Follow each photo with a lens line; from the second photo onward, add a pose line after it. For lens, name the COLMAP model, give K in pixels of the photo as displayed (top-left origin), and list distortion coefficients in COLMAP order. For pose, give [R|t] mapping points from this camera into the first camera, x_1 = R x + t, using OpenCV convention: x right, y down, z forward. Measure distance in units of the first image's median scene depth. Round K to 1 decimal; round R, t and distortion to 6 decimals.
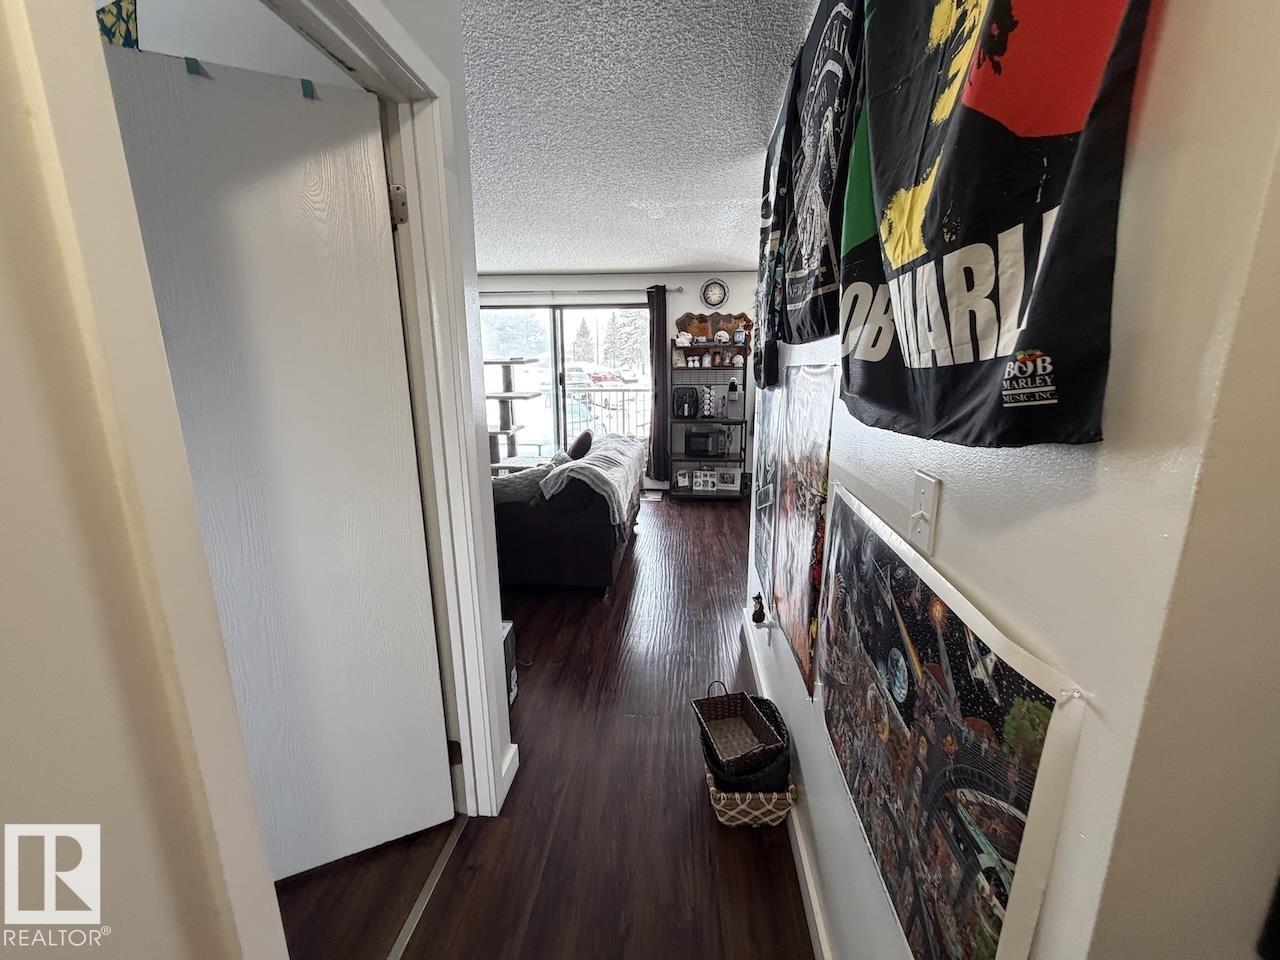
lens RADIAL K [[509.0, 0, 635.9], [0, 509.0, 483.1], [0, 0, 1]] dist [0.000190, -0.000122]
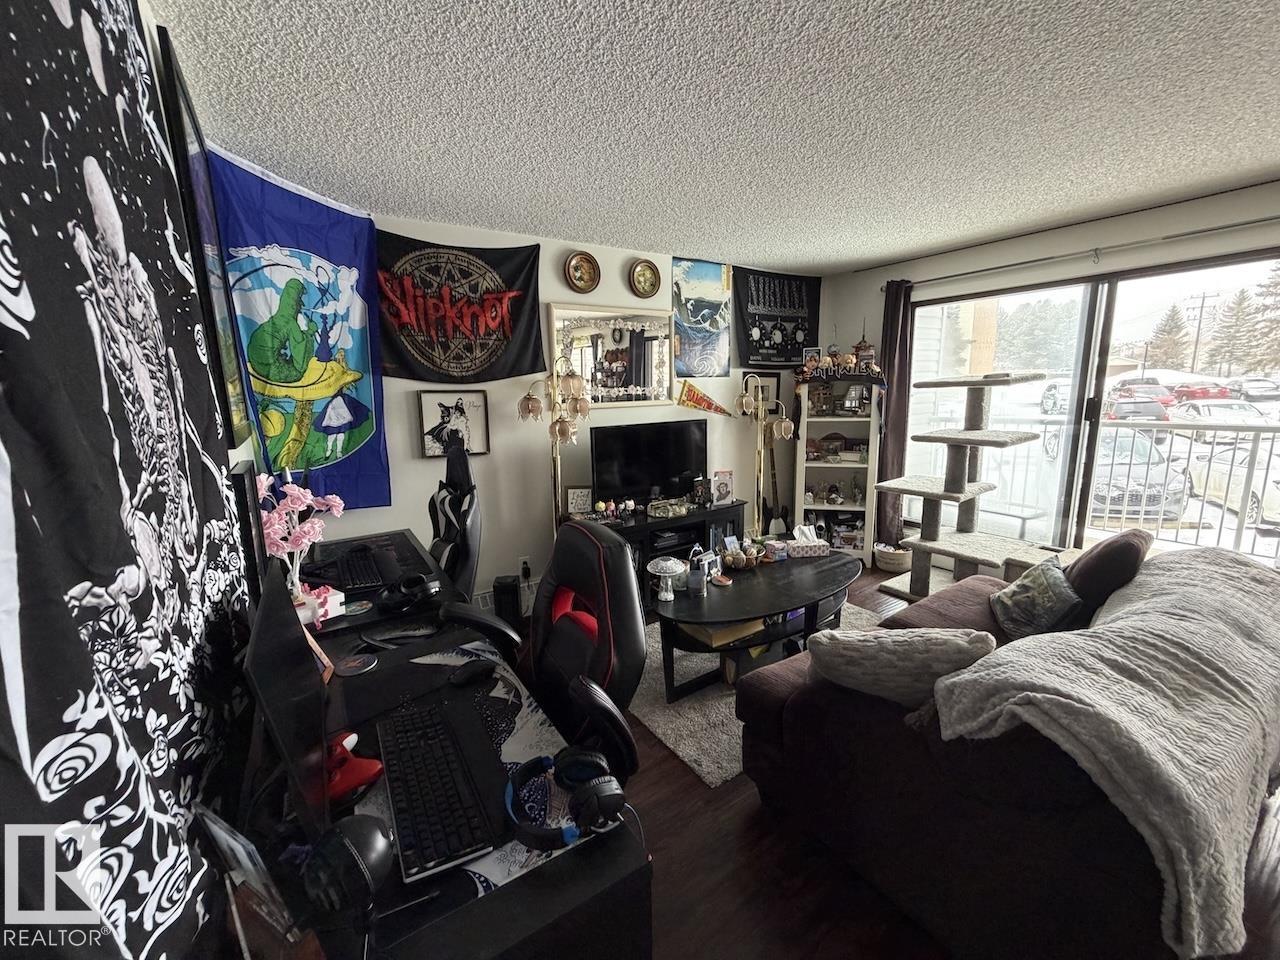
lens RADIAL K [[509.0, 0, 635.9], [0, 509.0, 483.1], [0, 0, 1]] dist [0.000190, -0.000122]
pose [[0.628456, 0.123770, -0.767935, -0.024130], [-0.147650, 0.988292, 0.038454, -0.076778], [0.763703, 0.089219, 0.639373, 0.288867]]
